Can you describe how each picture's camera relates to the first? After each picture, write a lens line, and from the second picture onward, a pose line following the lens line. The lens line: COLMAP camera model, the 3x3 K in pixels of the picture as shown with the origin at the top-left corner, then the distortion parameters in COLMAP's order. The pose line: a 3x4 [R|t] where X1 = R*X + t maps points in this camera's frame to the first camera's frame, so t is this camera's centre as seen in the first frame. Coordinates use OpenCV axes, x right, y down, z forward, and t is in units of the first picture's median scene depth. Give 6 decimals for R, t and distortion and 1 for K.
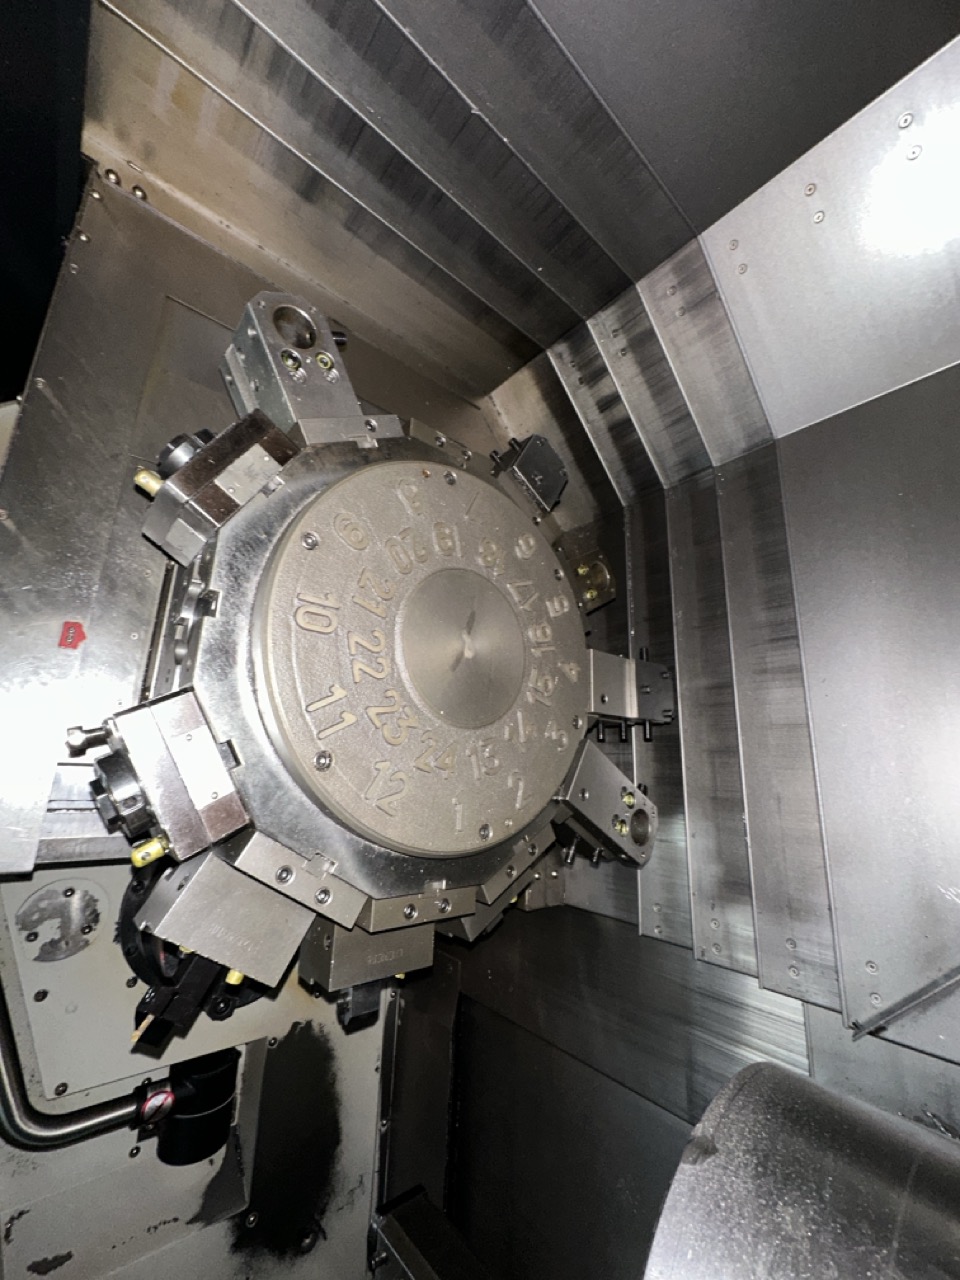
lens RADIAL K [[508.0, 0, 481.9], [0, 508.0, 639.0], [0, 0, 1]] dist [-0.003374, 0.001789]
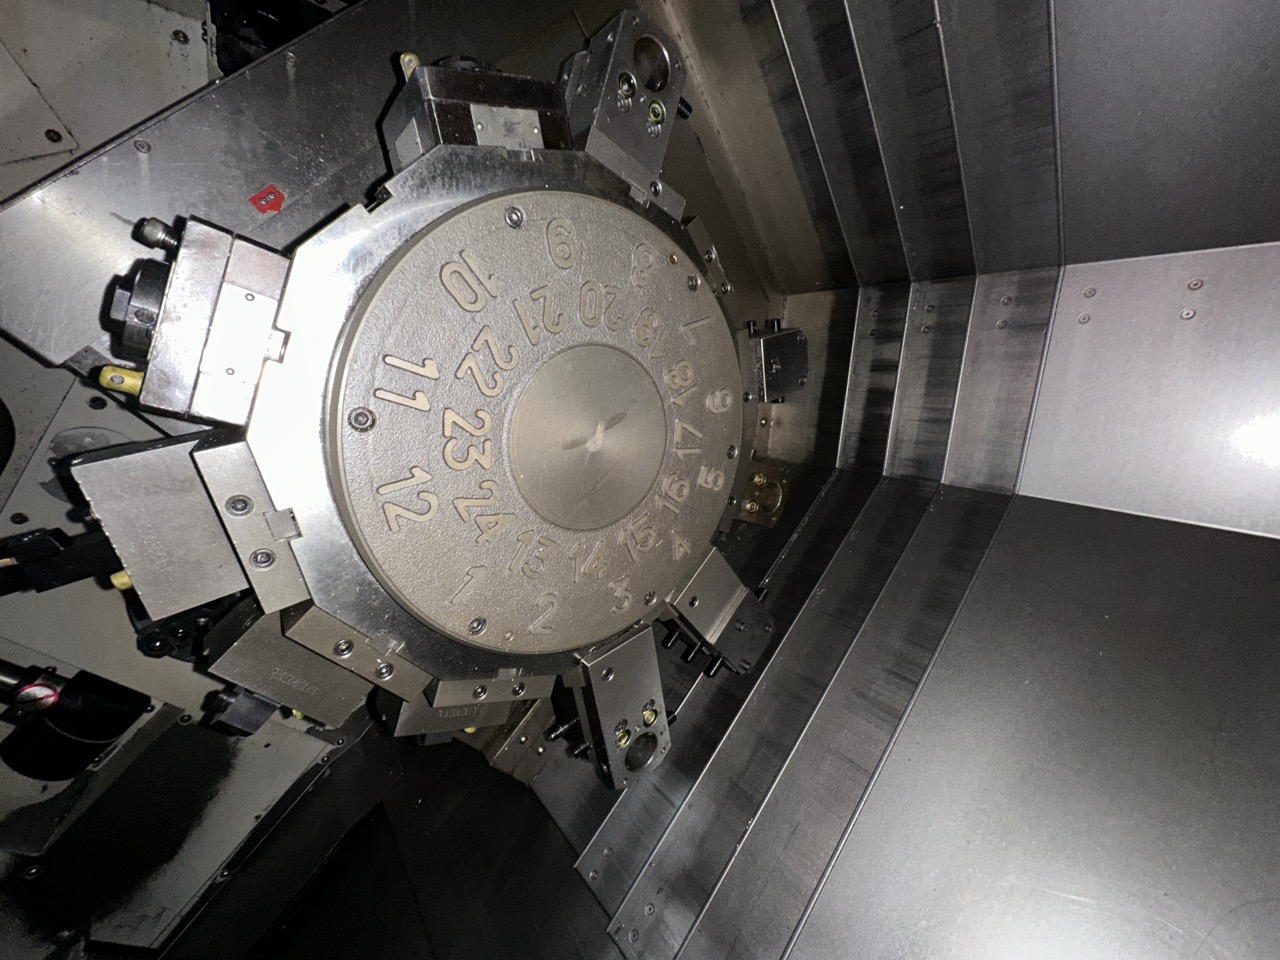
lens RADIAL K [[508.0, 0, 639.2], [0, 508.0, 478.7], [0, 0, 1]] dist [-0.003374, 0.001789]
pose [[0.808986, 0.584820, -0.059393, 0.083933], [-0.587800, 0.805790, -0.072069, 0.059816], [0.005711, 0.093214, 0.995630, 0.101225]]
